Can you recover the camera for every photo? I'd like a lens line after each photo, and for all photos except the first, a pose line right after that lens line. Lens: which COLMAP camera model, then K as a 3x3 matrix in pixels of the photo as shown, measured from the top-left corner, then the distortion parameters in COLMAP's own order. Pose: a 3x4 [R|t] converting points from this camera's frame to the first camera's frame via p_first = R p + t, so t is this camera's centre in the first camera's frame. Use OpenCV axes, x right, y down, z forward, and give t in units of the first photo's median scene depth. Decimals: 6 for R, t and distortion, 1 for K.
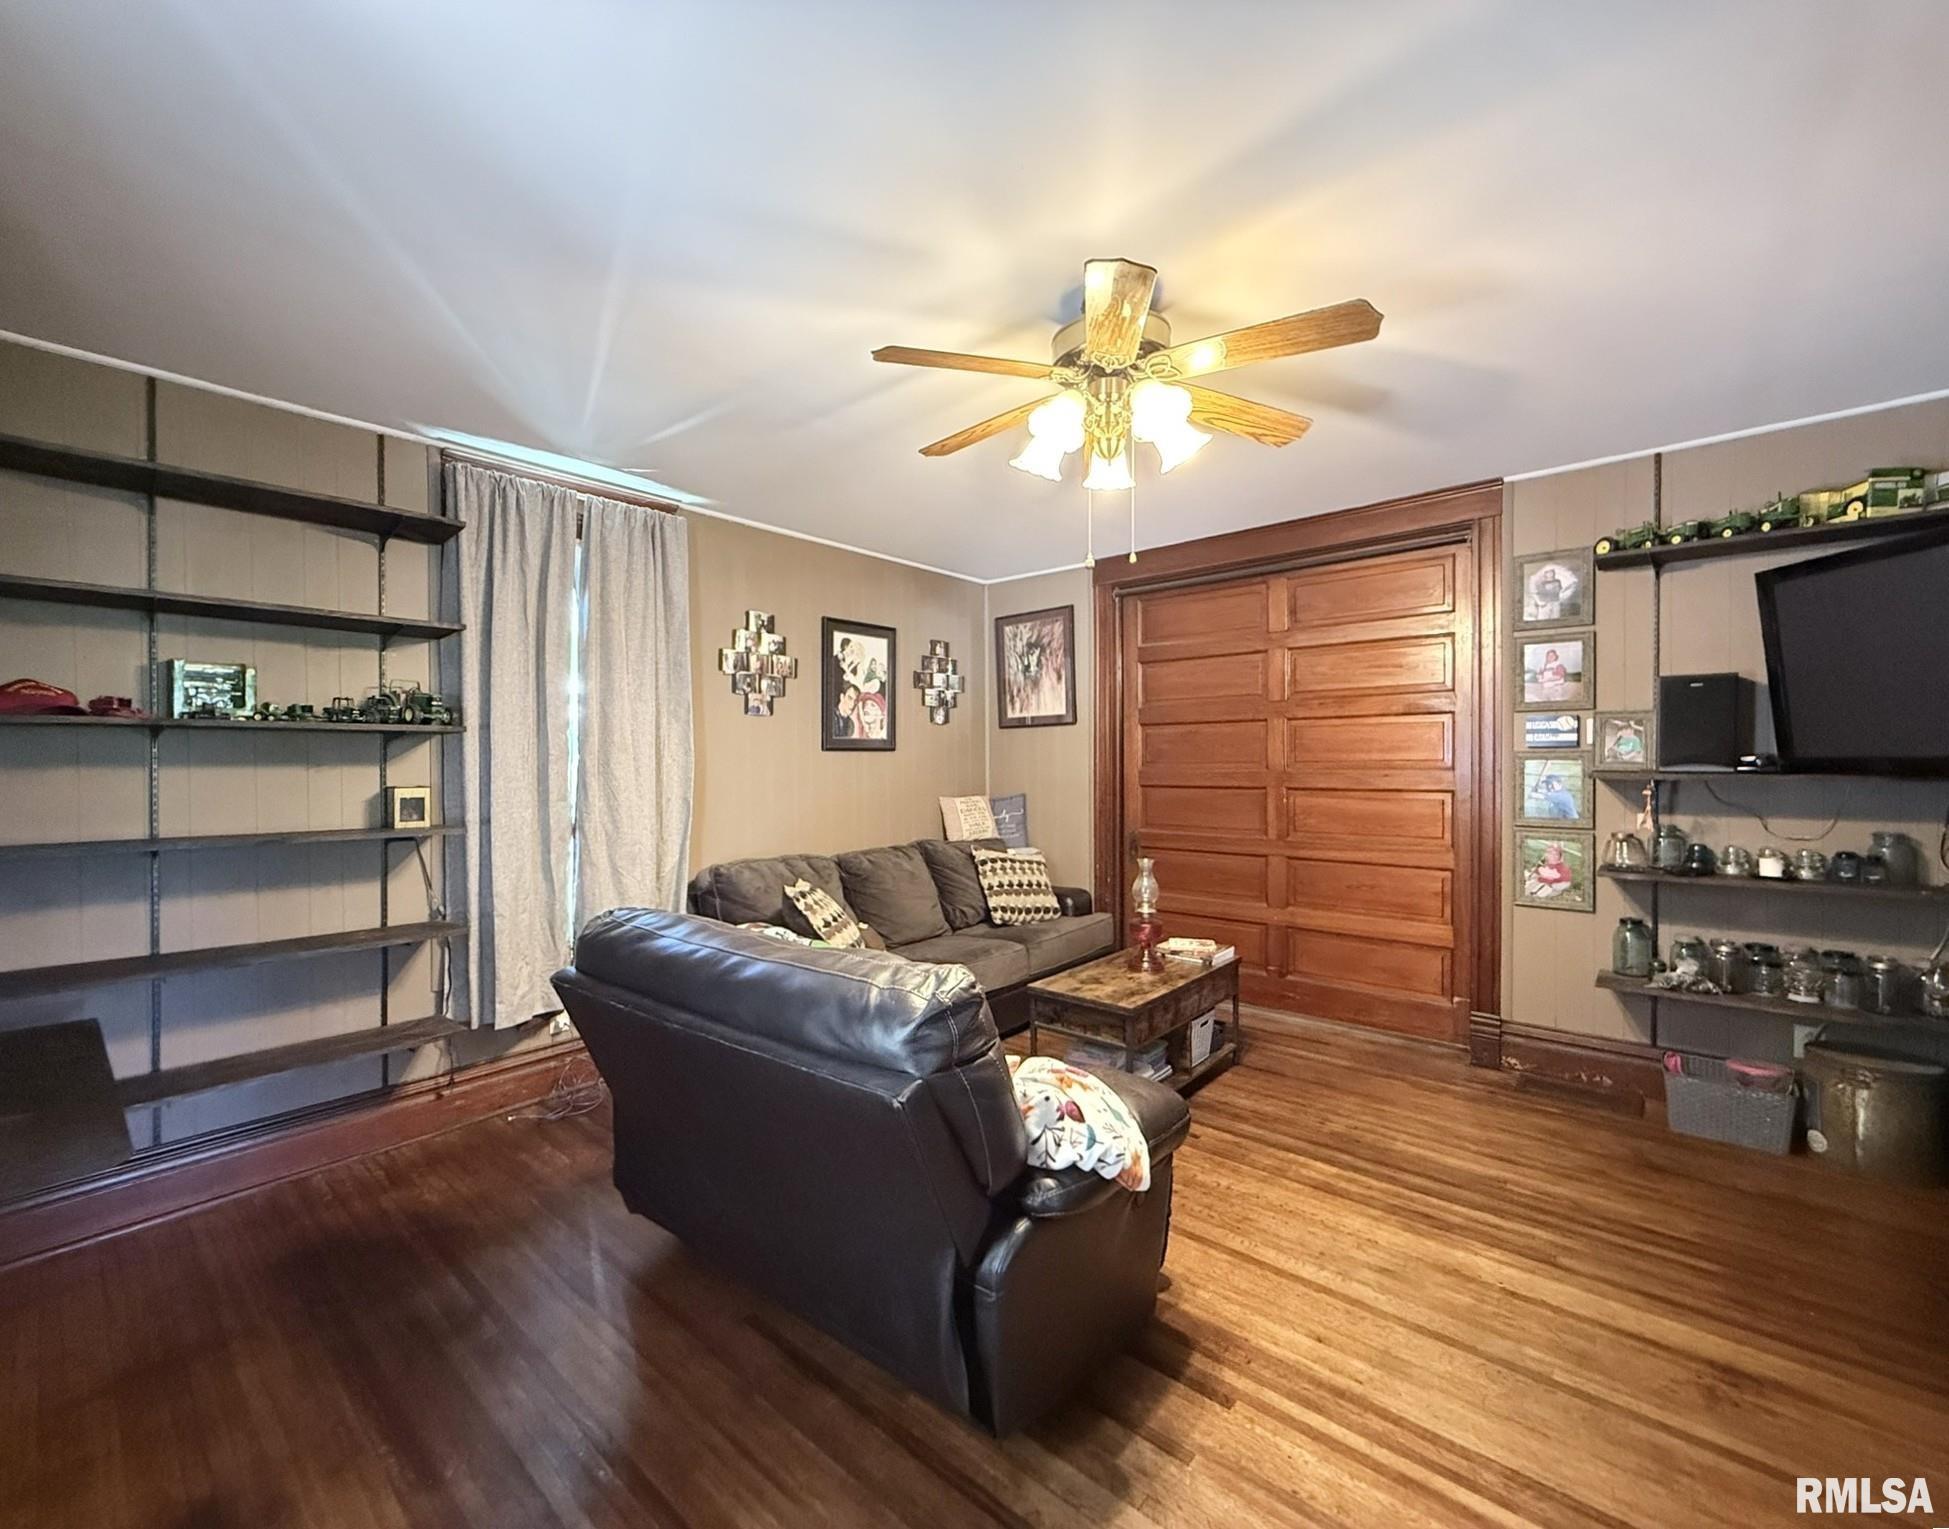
lens RADIAL K [[823.6, 0, 965.6], [0, 823.6, 758.9], [0, 0, 1]] dist [0.001355, -0.000082]
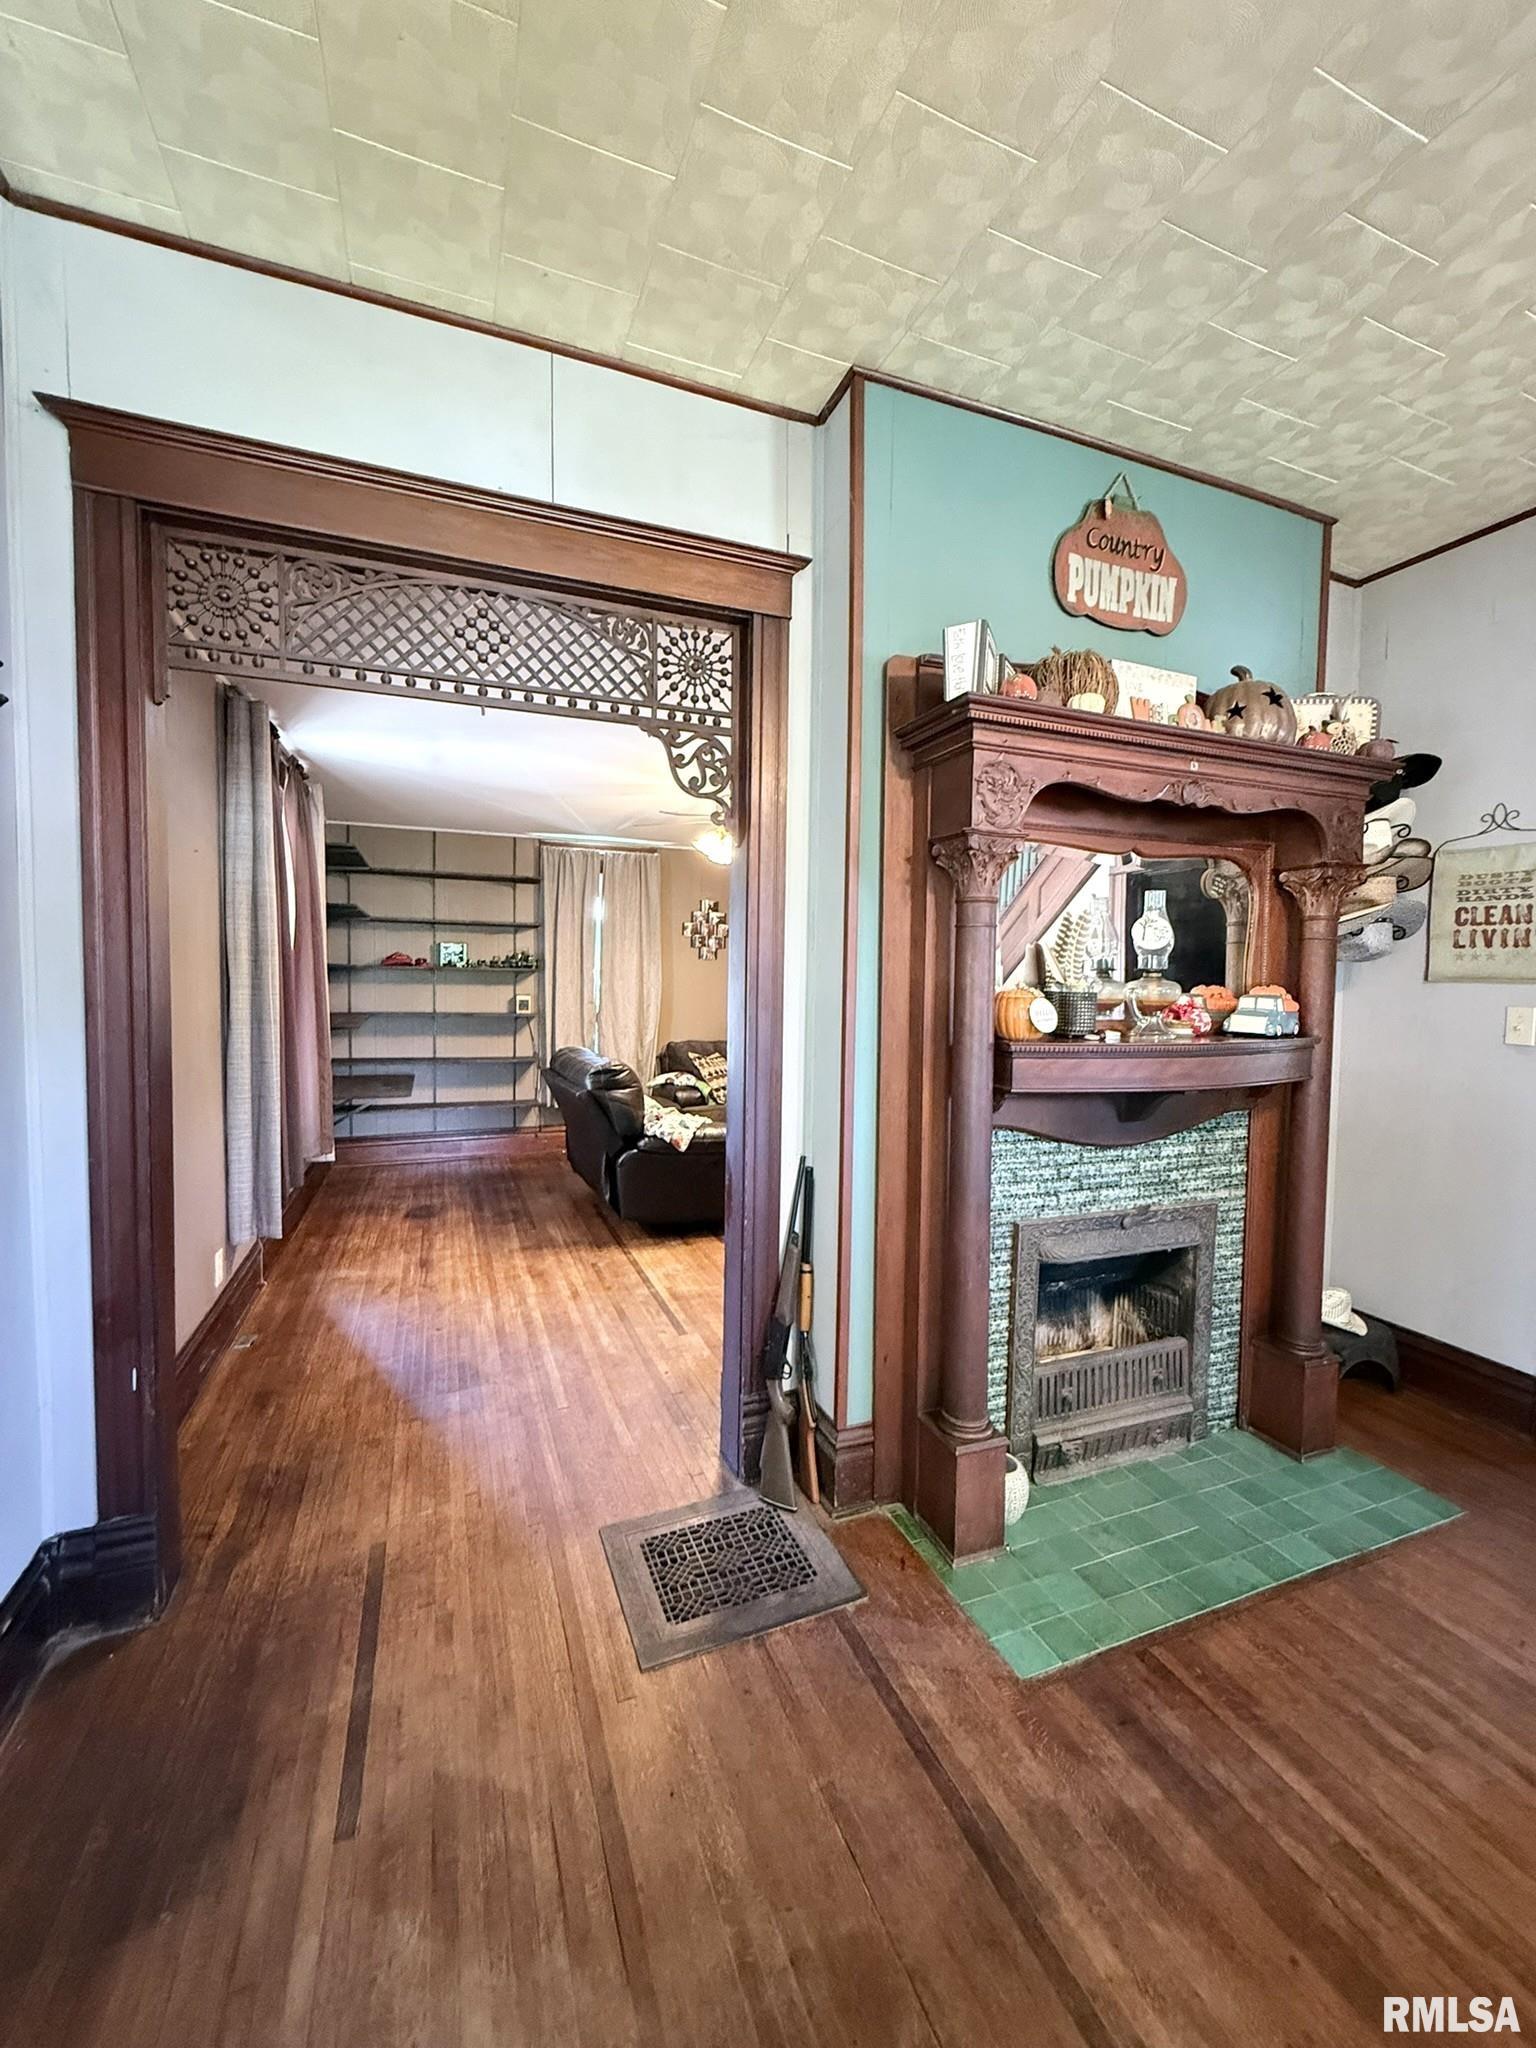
lens RADIAL K [[814.6, 0, 785.6], [0, 814.6, 1013.6], [0, 0, 1]] dist [0.000403, 0.000223]
pose [[0.897108, 0.026620, -0.441009, 0.934741], [-0.012181, 0.999294, 0.035540, -0.003945], [0.441643, -0.026512, 0.896799, -0.670547]]
